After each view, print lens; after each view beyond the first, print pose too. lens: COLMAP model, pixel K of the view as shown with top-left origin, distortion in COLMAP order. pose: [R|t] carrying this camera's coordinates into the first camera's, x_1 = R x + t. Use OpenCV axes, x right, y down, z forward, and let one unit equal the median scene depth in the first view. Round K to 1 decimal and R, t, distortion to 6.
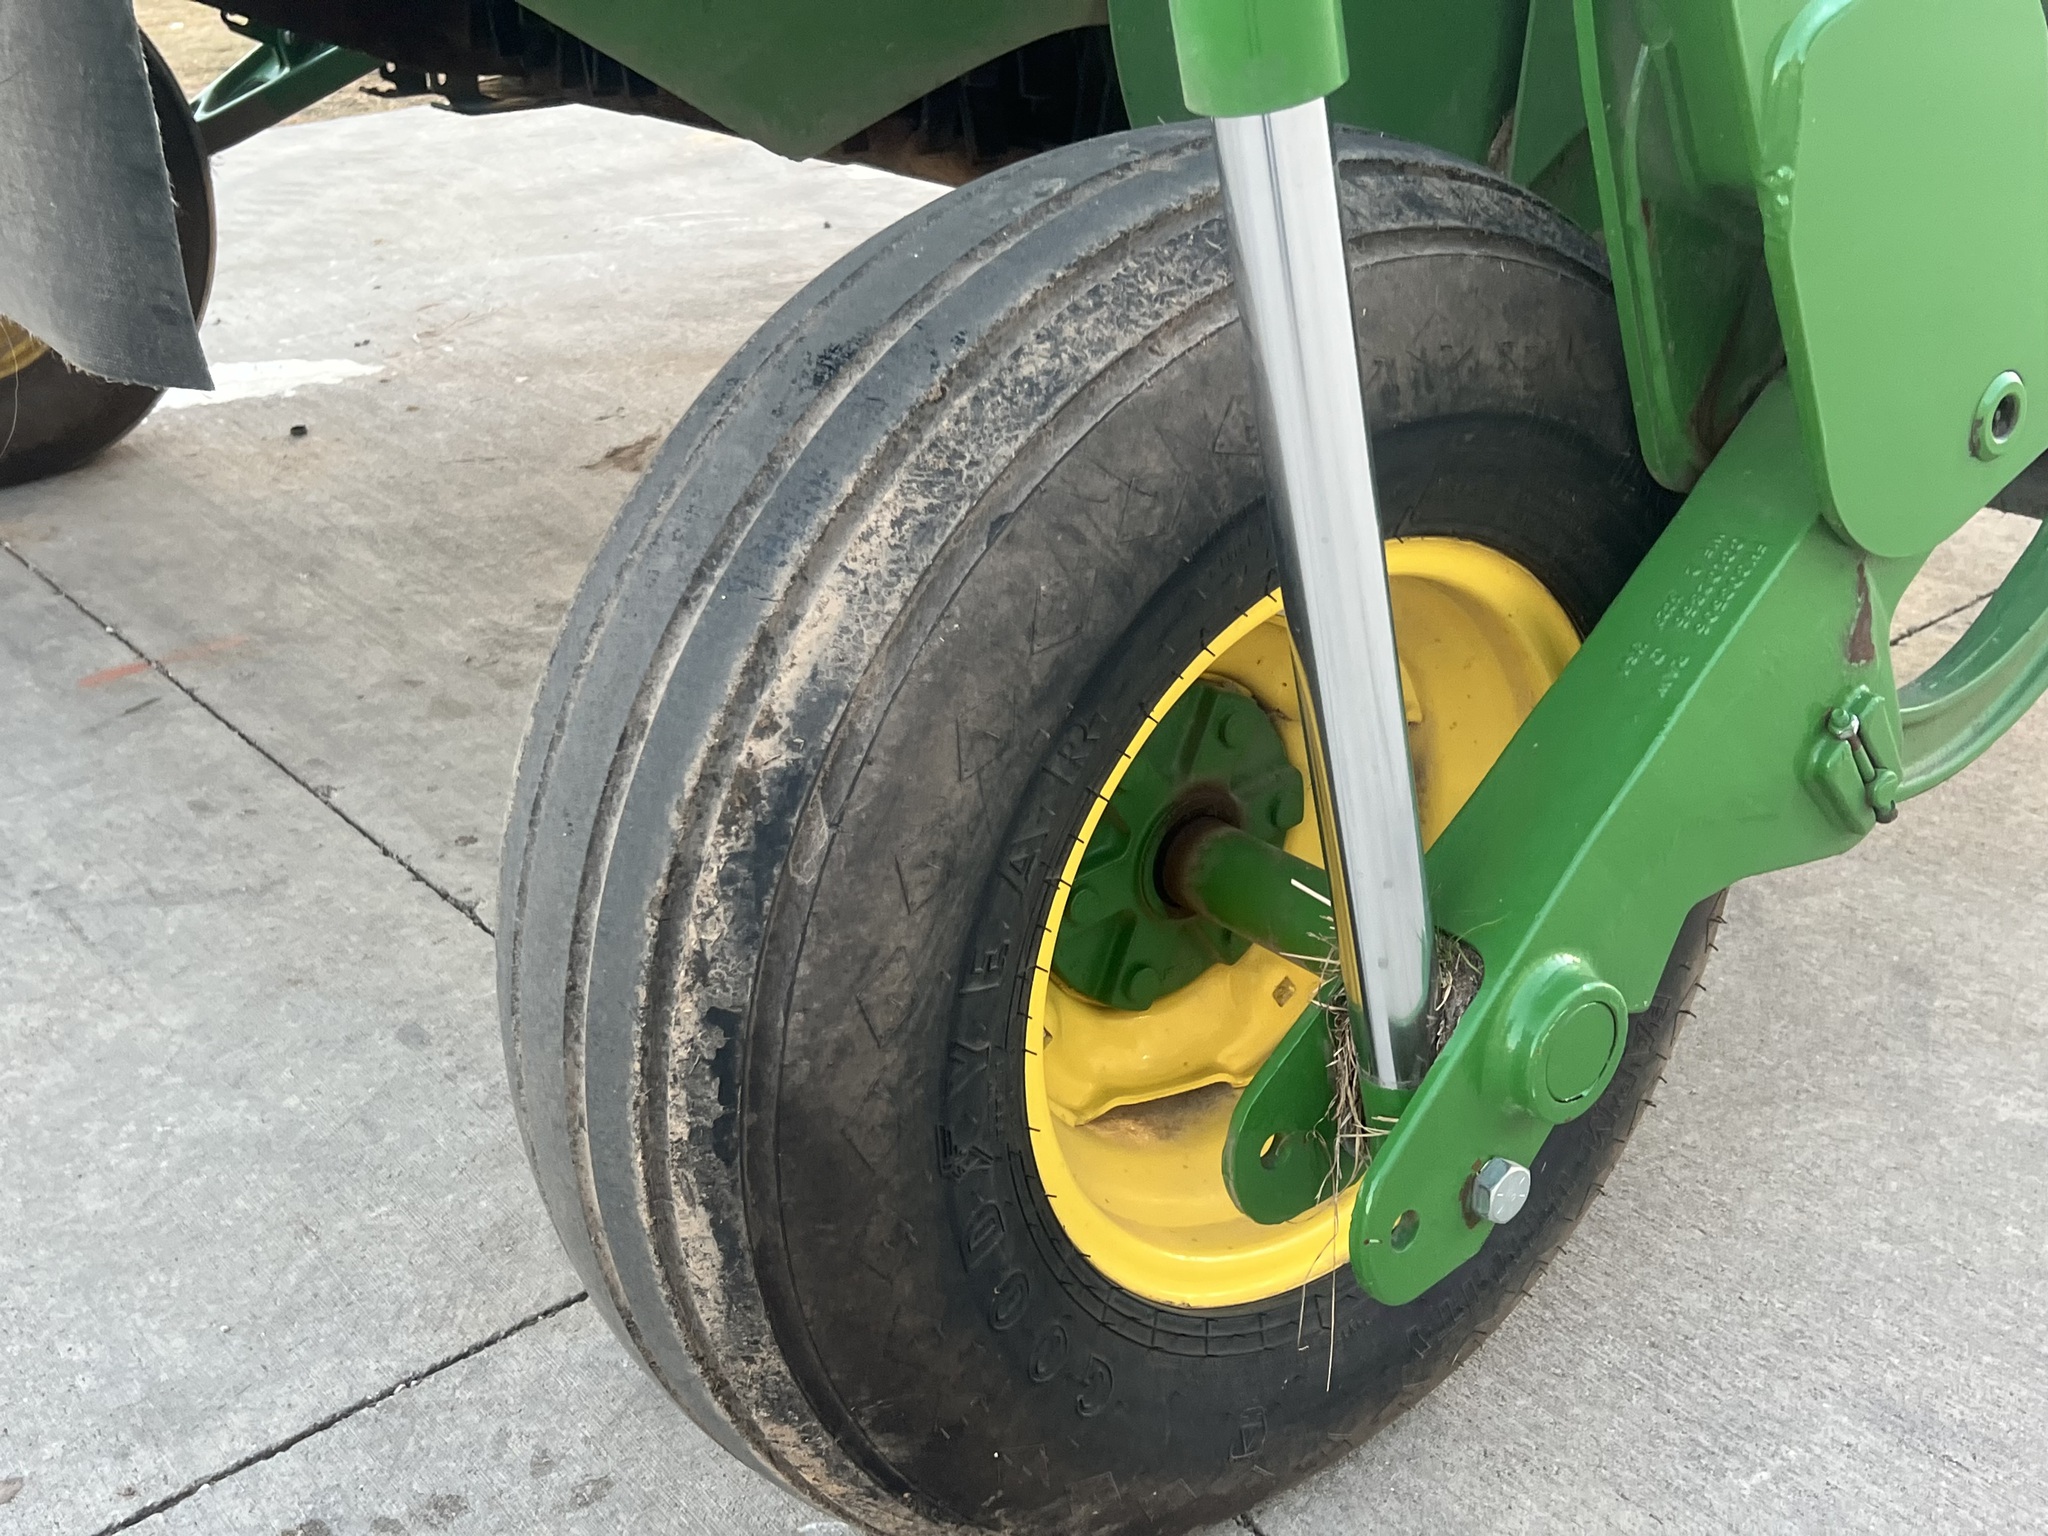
lens RADIAL K [[2218.0, 0, 1040.9], [0, 2218.0, 760.3], [0, 0, 1]] dist [0.161338, -0.416065]
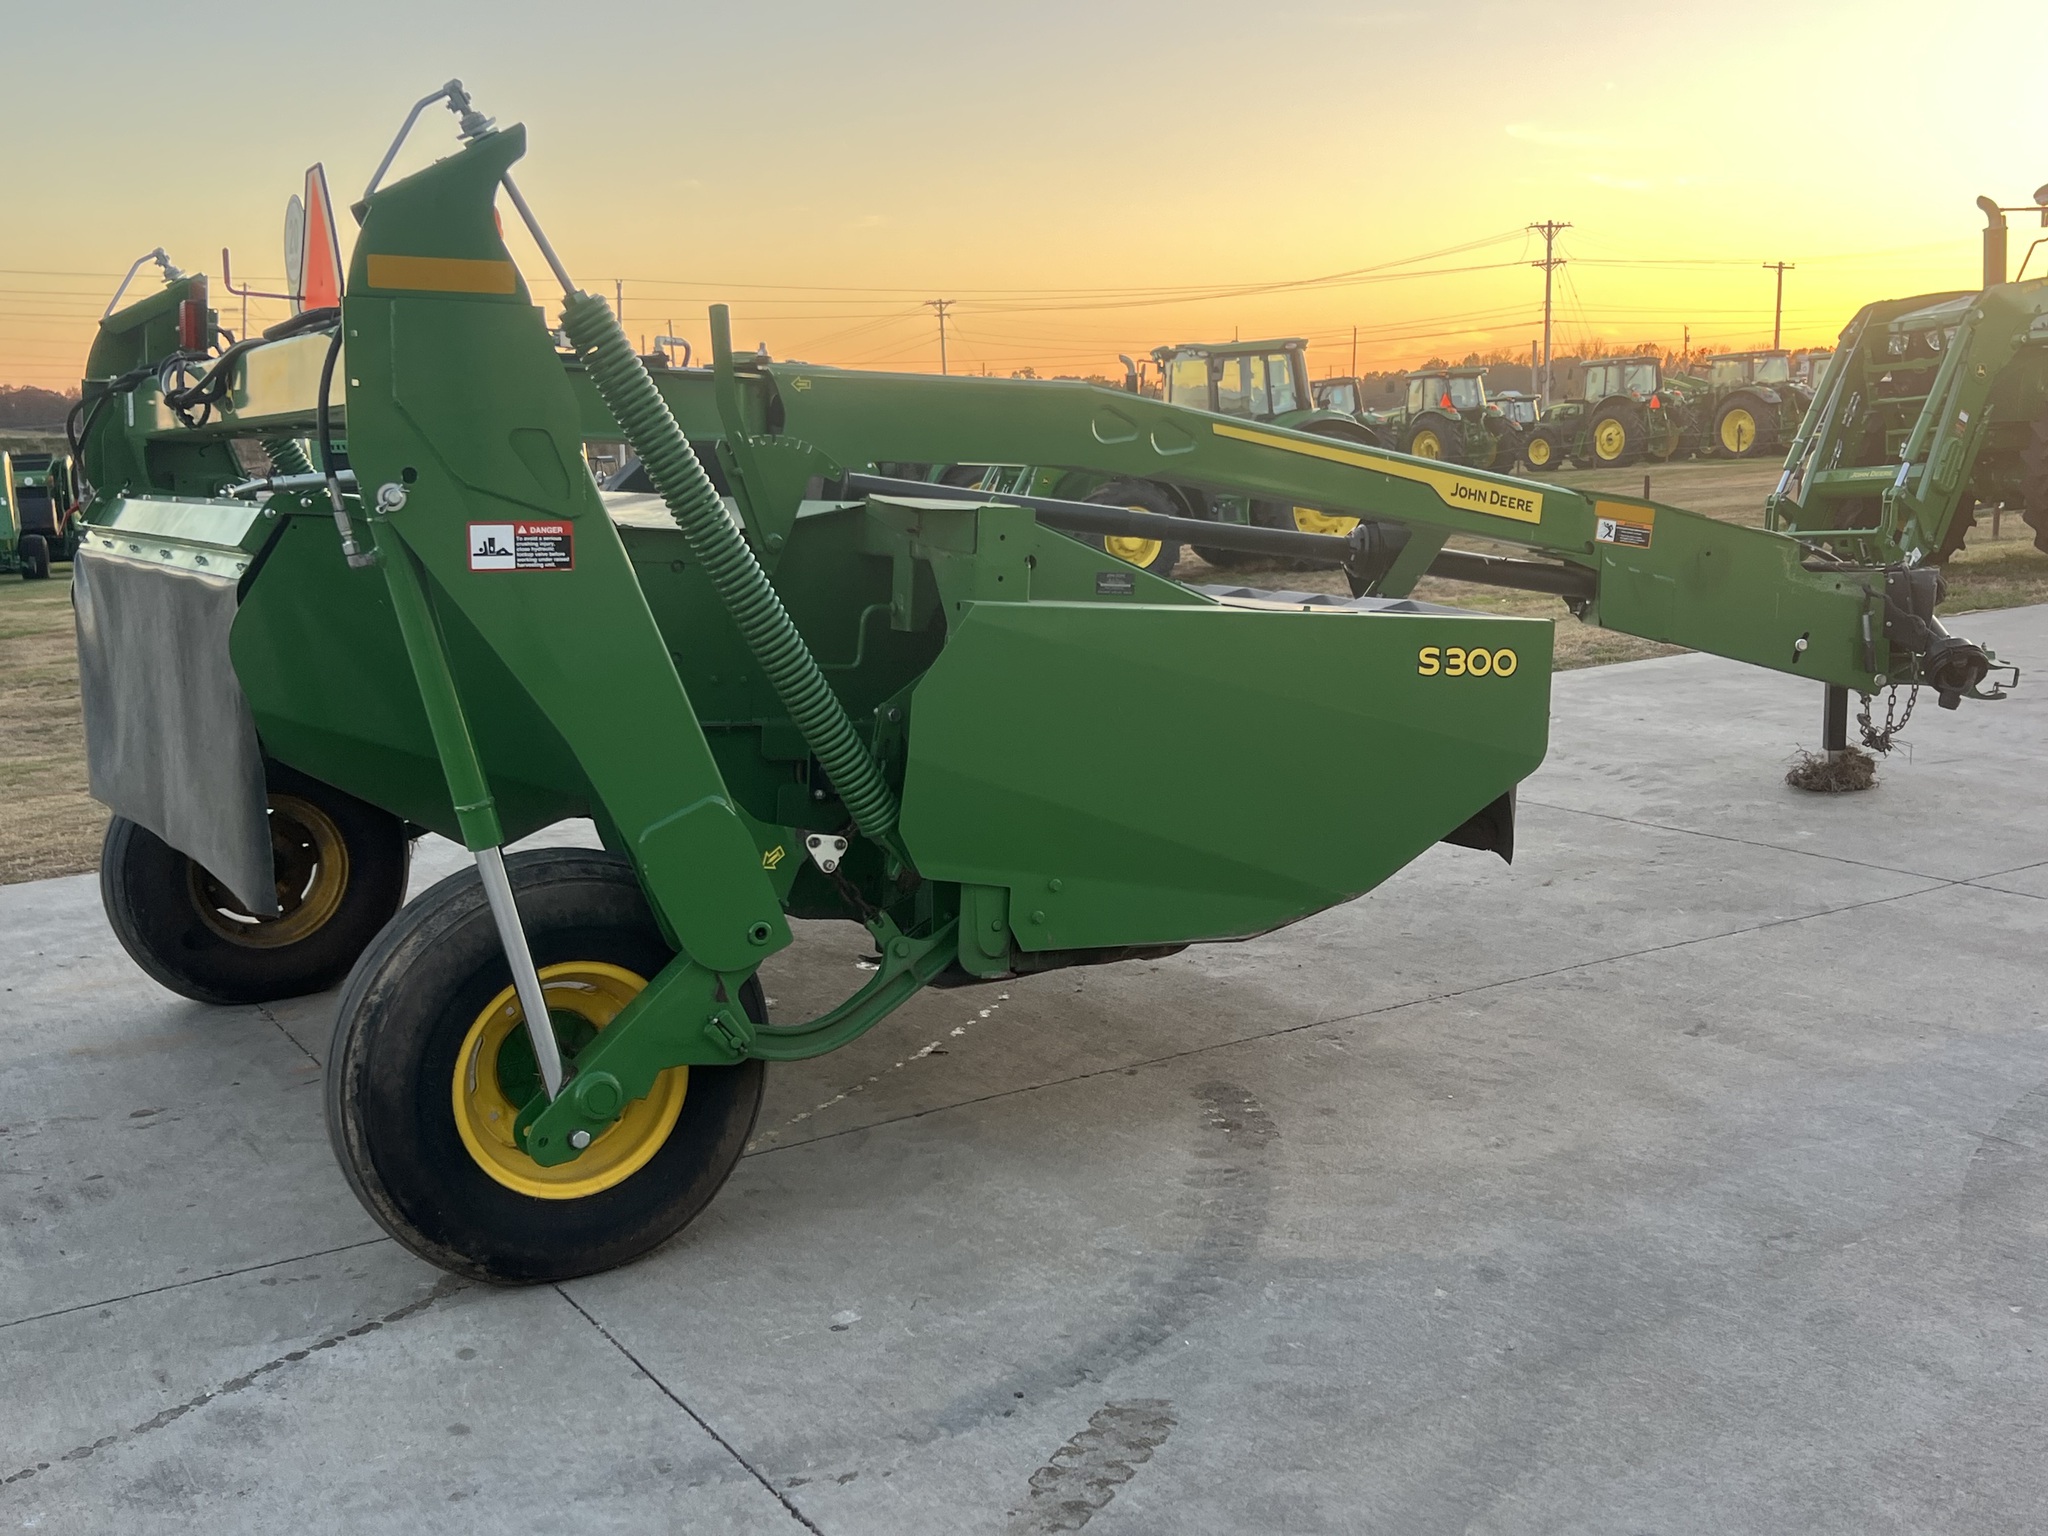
lens RADIAL K [[2218.0, 0, 1040.9], [0, 2218.0, 760.3], [0, 0, 1]] dist [0.161338, -0.416065]
pose [[0.987337, 0.008582, -0.158403, 1.697297], [-0.053053, 0.958903, -0.278731, 0.647358], [0.149501, 0.283605, 0.947216, -2.789311]]
